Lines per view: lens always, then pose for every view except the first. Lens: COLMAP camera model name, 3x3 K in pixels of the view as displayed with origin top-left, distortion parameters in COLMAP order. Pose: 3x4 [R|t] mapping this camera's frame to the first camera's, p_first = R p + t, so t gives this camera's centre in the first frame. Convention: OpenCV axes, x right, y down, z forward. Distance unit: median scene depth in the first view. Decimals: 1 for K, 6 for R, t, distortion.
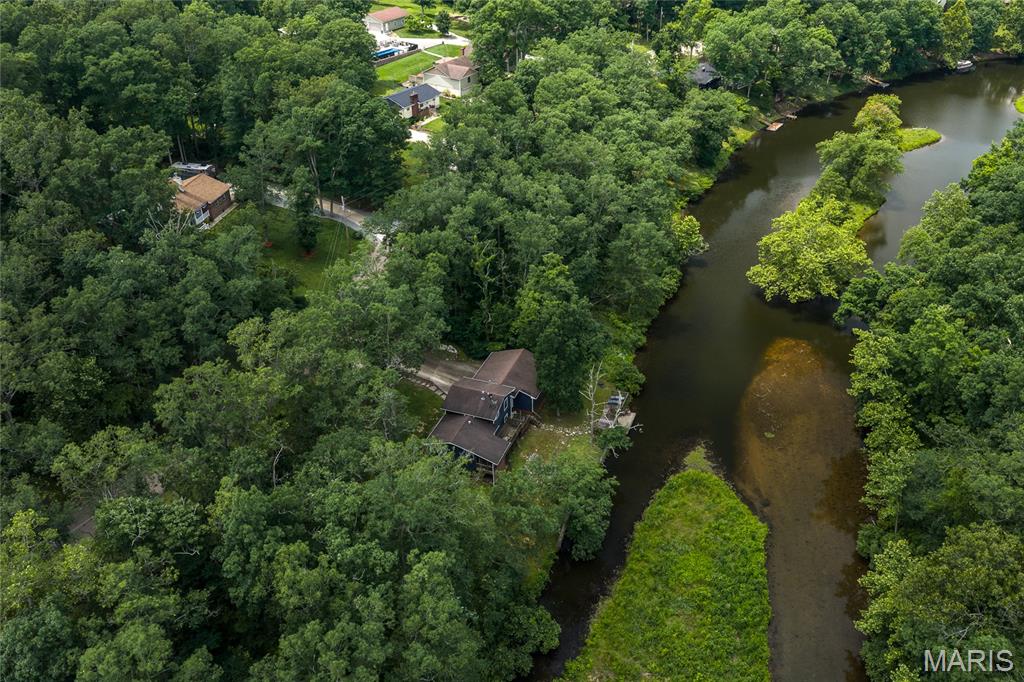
lens RADIAL K [[841.1, 0, 512.0], [0, 841.1, 341.0], [0, 0, 1]] dist [0.031576, -0.062060]
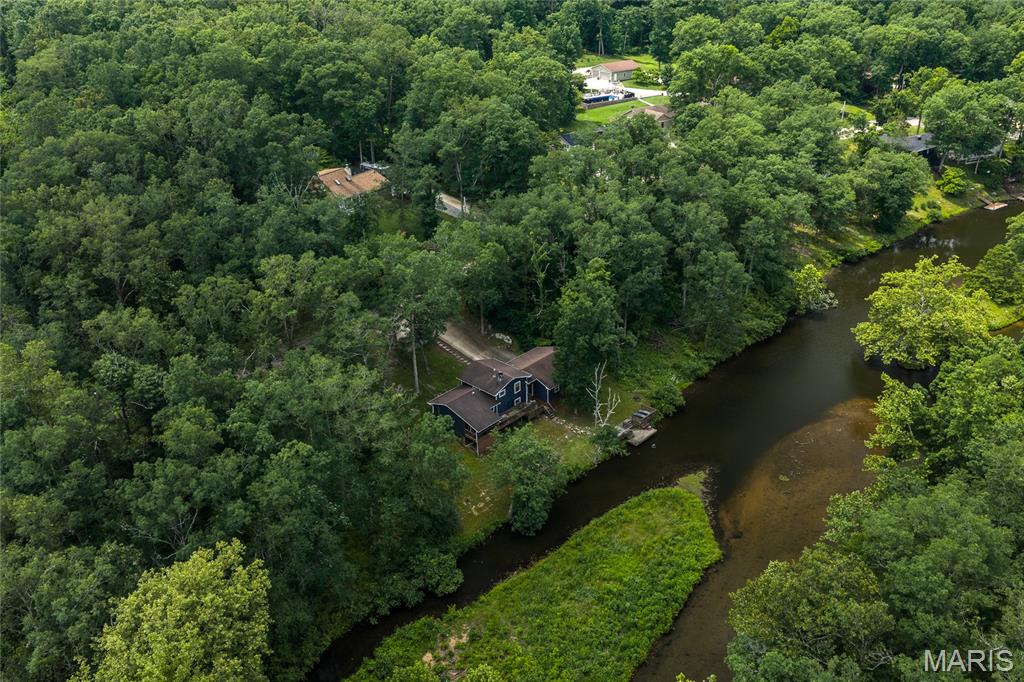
lens RADIAL K [[841.1, 0, 512.0], [0, 841.1, 341.0], [0, 0, 1]] dist [0.031576, -0.062060]
pose [[0.924582, 0.170197, -0.340853, 0.254077], [-0.198873, 0.978710, -0.050756, 0.055345], [0.324958, 0.114714, 0.938745, 0.000599]]
